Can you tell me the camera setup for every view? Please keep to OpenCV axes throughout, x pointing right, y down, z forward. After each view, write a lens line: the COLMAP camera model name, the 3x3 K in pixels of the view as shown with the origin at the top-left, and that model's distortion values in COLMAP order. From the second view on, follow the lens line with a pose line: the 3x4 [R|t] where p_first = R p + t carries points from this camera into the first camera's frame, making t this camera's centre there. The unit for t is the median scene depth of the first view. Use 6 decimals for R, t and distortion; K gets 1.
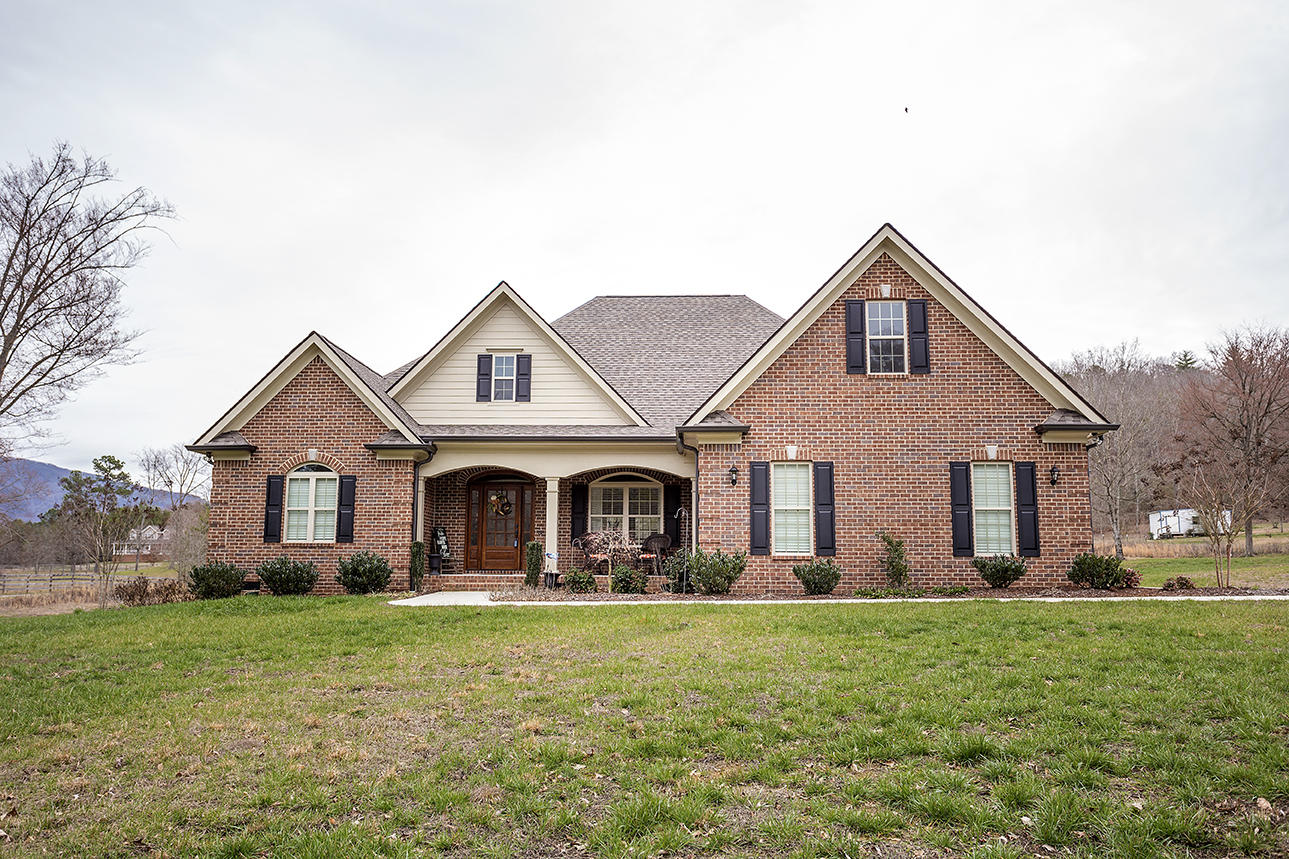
lens RADIAL K [[1020.5, 0, 641.5], [0, 1020.5, 427.1], [0, 0, 1]] dist [0.006553, -0.004708]
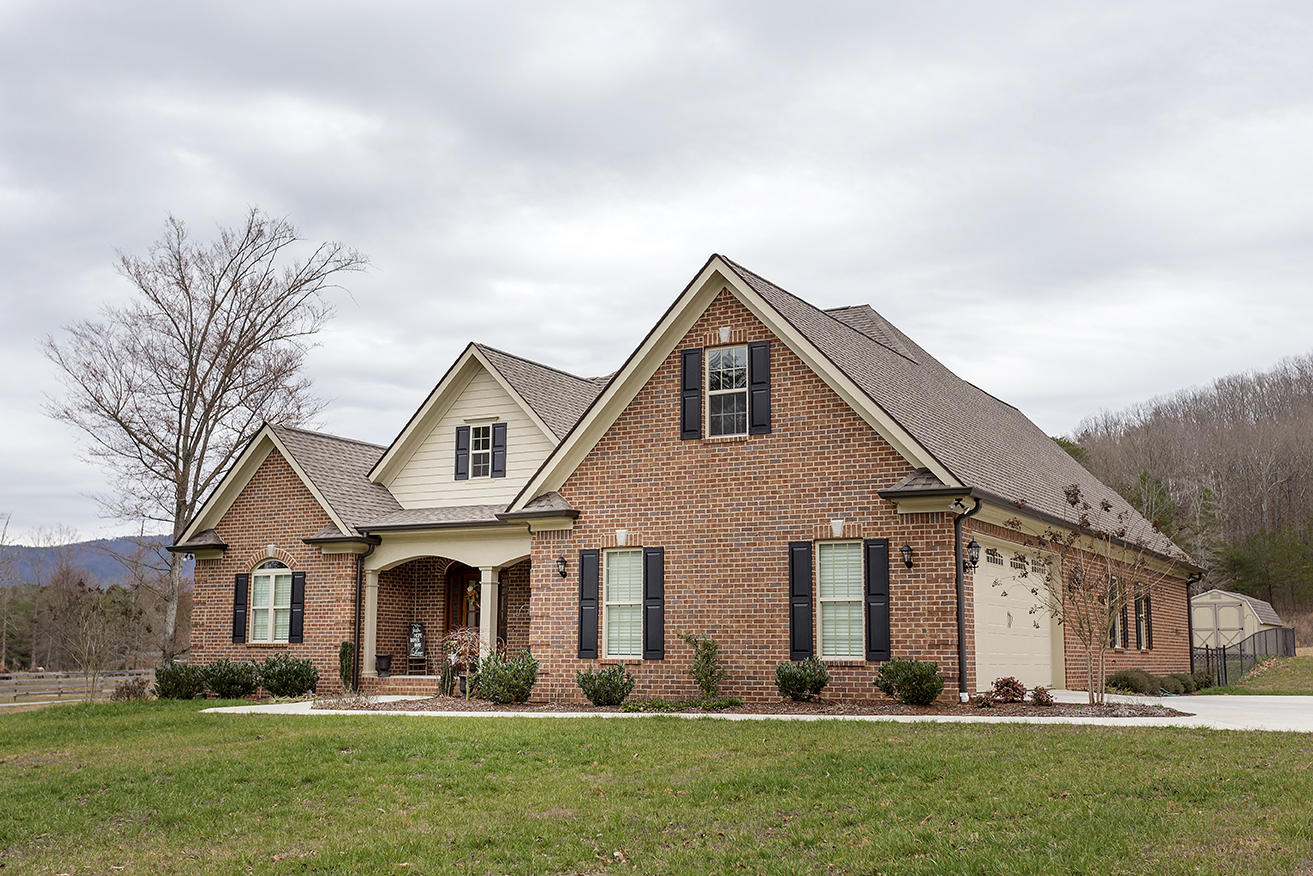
lens RADIAL K [[1448.8, 0, 654.4], [0, 1448.8, 437.4], [0, 0, 1]] dist [0.016270, 0.000000]
pose [[0.893712, -0.068361, -0.443402, 0.701015], [0.065838, 0.997607, -0.021102, -0.030594], [0.443784, -0.010334, 0.896074, -0.067548]]
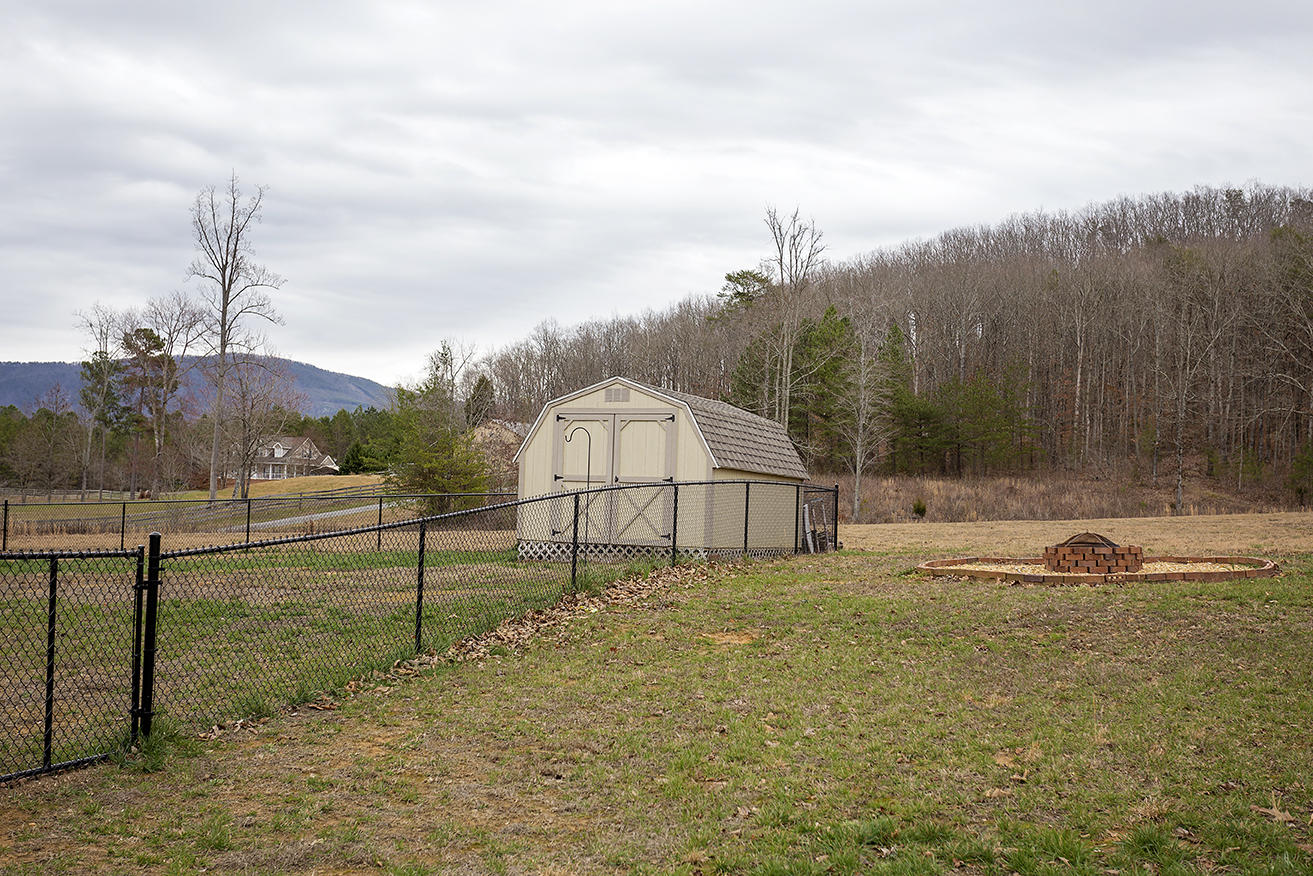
lens RADIAL K [[1448.8, 0, 658.9], [0, 1448.8, 440.8], [0, 0, 1]] dist [0.016270, 0.000000]
pose [[0.957168, 0.011281, -0.289312, 0.742006], [0.014613, 0.996085, 0.087186, 0.226774], [0.289163, -0.087680, 0.953256, 1.896763]]
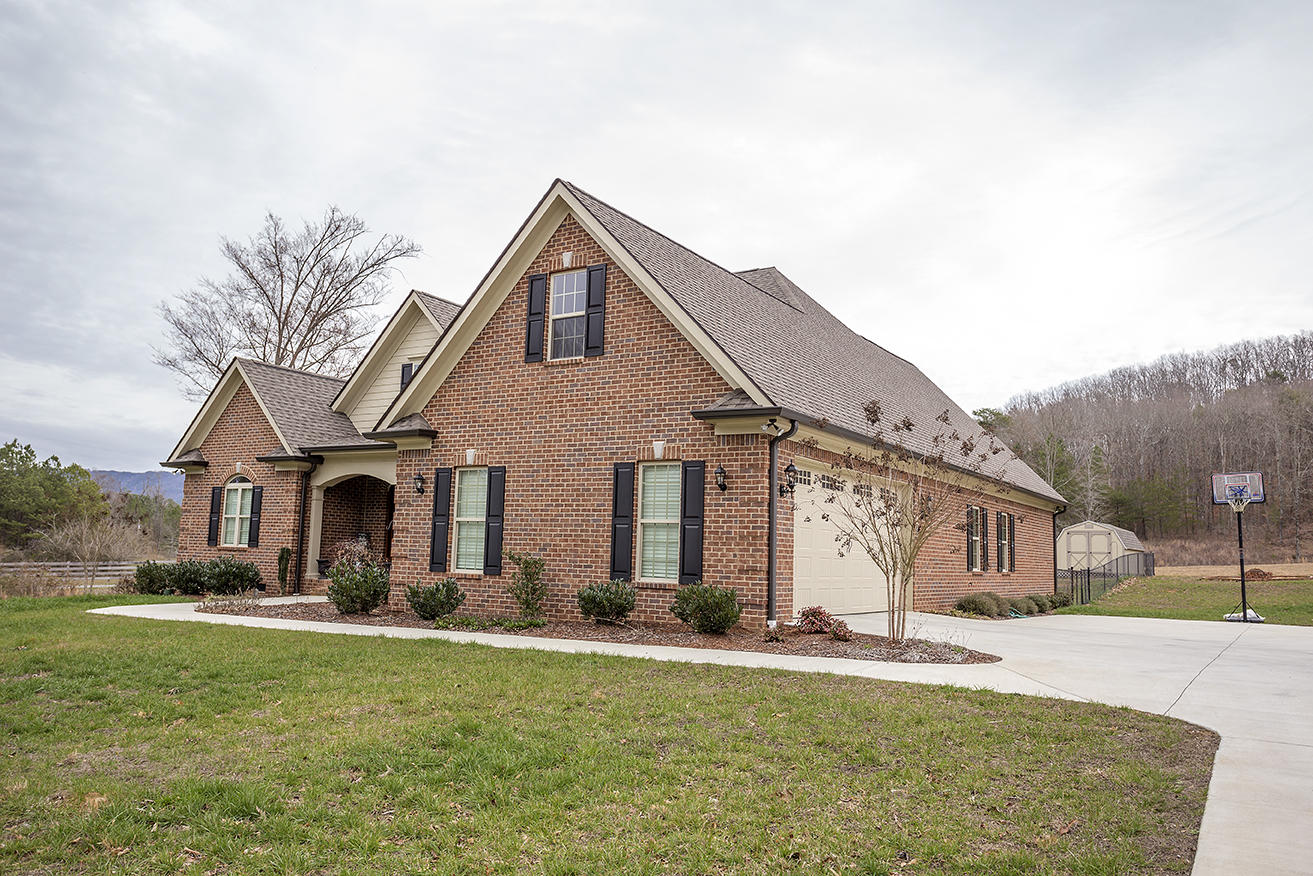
lens RADIAL K [[995.2, 0, 652.3], [0, 995.2, 437.3], [0, 0, 1]] dist [0.011664, 0.002969]
pose [[0.865329, -0.037745, -0.499782, 0.703116], [0.047112, 0.998871, 0.006132, 0.009900], [0.498986, -0.028852, 0.866130, 0.326934]]
